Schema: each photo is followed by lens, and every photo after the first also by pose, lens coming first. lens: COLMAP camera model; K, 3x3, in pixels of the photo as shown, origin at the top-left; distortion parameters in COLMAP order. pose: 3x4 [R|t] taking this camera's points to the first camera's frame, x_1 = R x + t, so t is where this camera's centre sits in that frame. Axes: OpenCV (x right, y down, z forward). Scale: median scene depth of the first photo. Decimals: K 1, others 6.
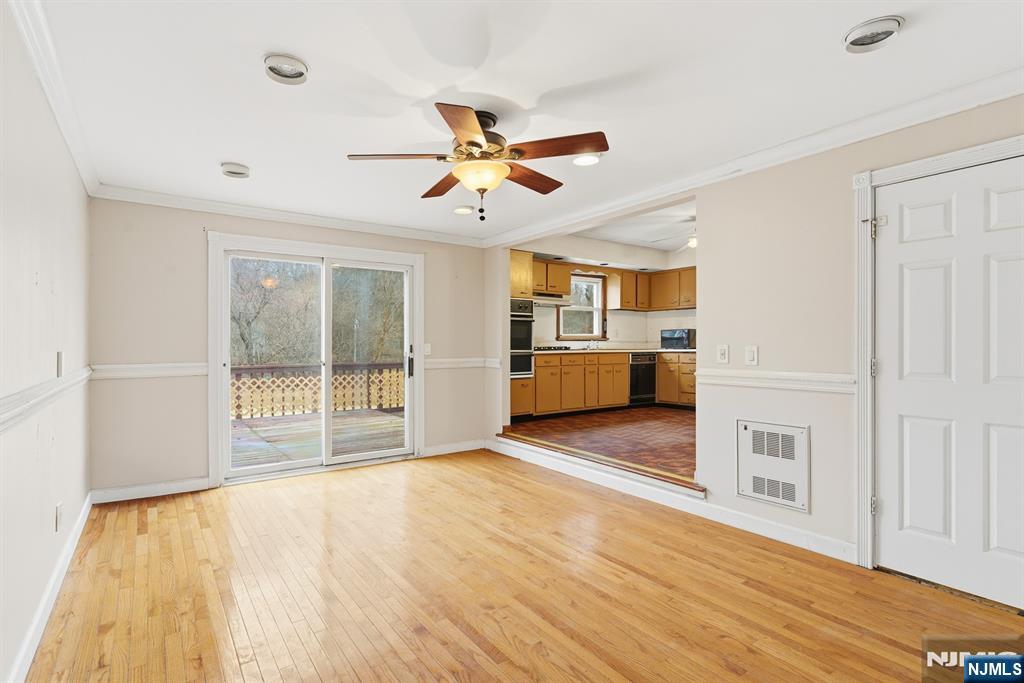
lens RADIAL K [[498.8, 0, 503.1], [0, 498.8, 339.8], [0, 0, 1]] dist [-0.000505, -0.000827]
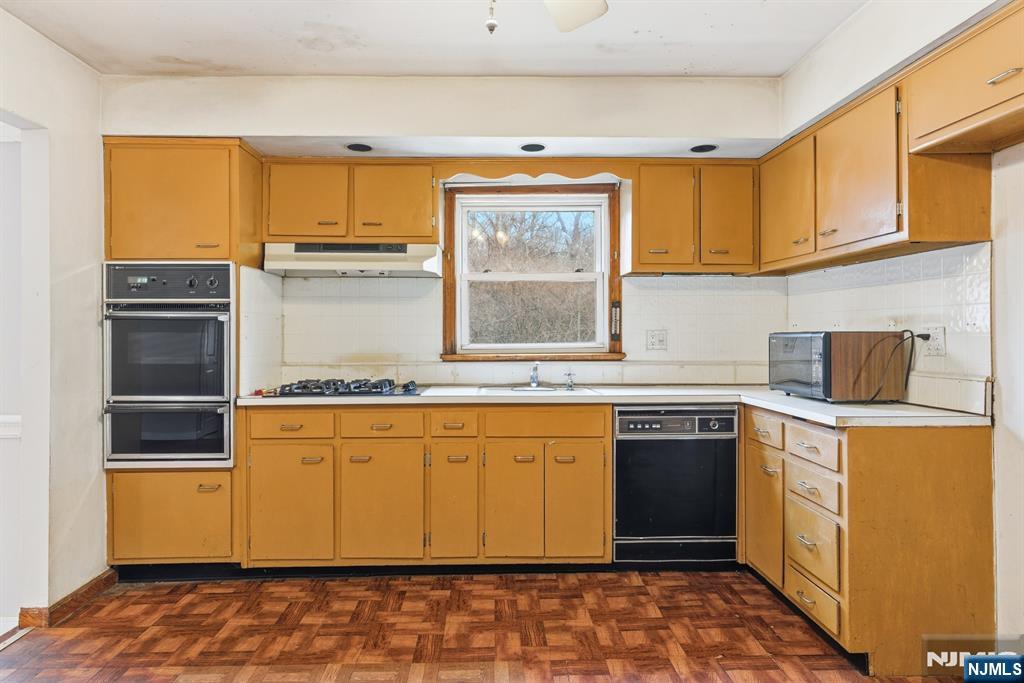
lens RADIAL K [[608.5, 0, 509.2], [0, 608.5, 326.8], [0, 0, 1]] dist [-0.004062, -0.000391]
pose [[0.833924, -0.002393, -0.551874, 0.523354], [0.005820, 0.999973, 0.004458, -0.034828], [0.551848, -0.006929, 0.833916, 0.784627]]
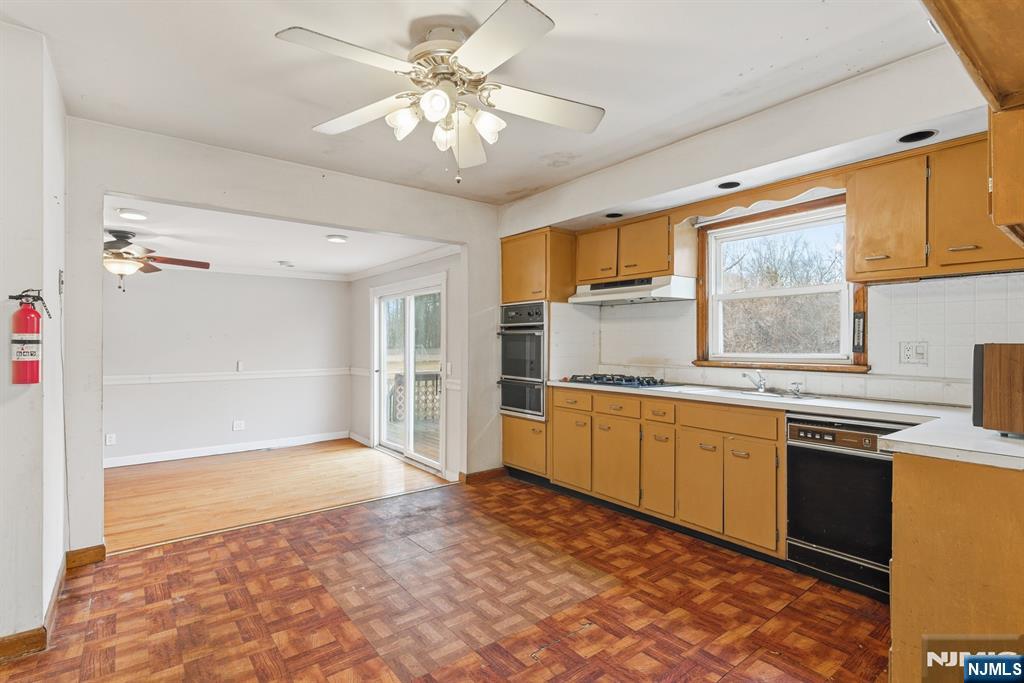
lens RADIAL K [[498.8, 0, 503.1], [0, 498.8, 339.8], [0, 0, 1]] dist [-0.000505, -0.000827]
pose [[0.037718, -0.002348, -0.999286, 0.746949], [0.006764, 0.999975, -0.002095, -0.031267], [0.999266, -0.006680, 0.037733, 0.988112]]
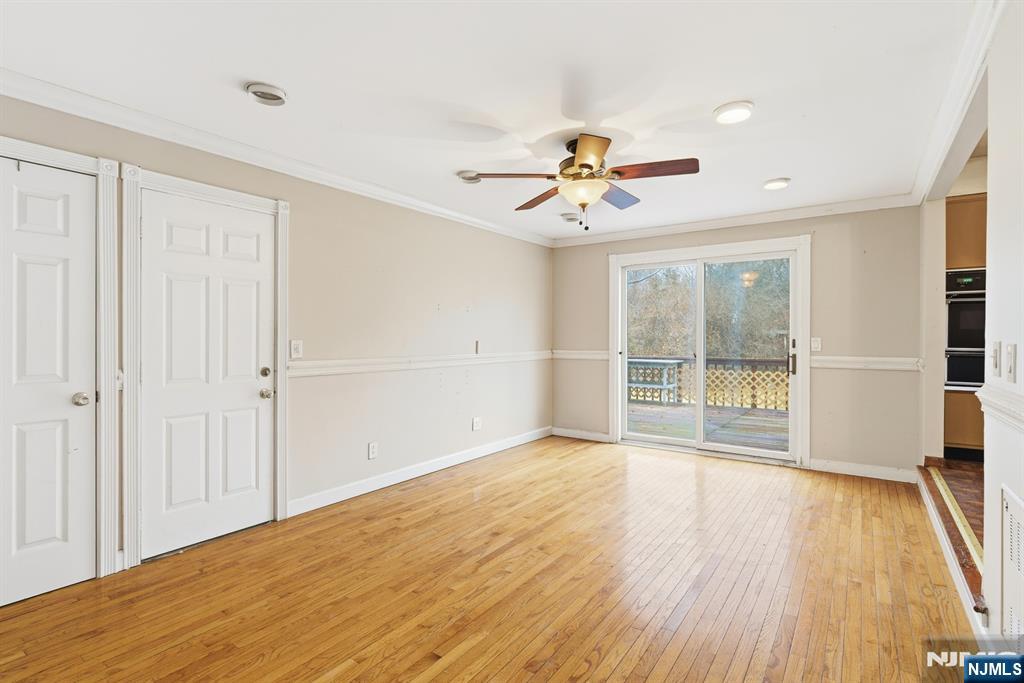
lens RADIAL K [[505.1, 0, 508.9], [0, 505.1, 332.1], [0, 0, 1]] dist [0.000737, -0.000233]
pose [[0.324920, -0.008300, -0.945705, 0.456514], [0.003980, 0.999965, -0.007409, 0.002107], [0.945733, -0.001357, 0.324941, 0.205549]]
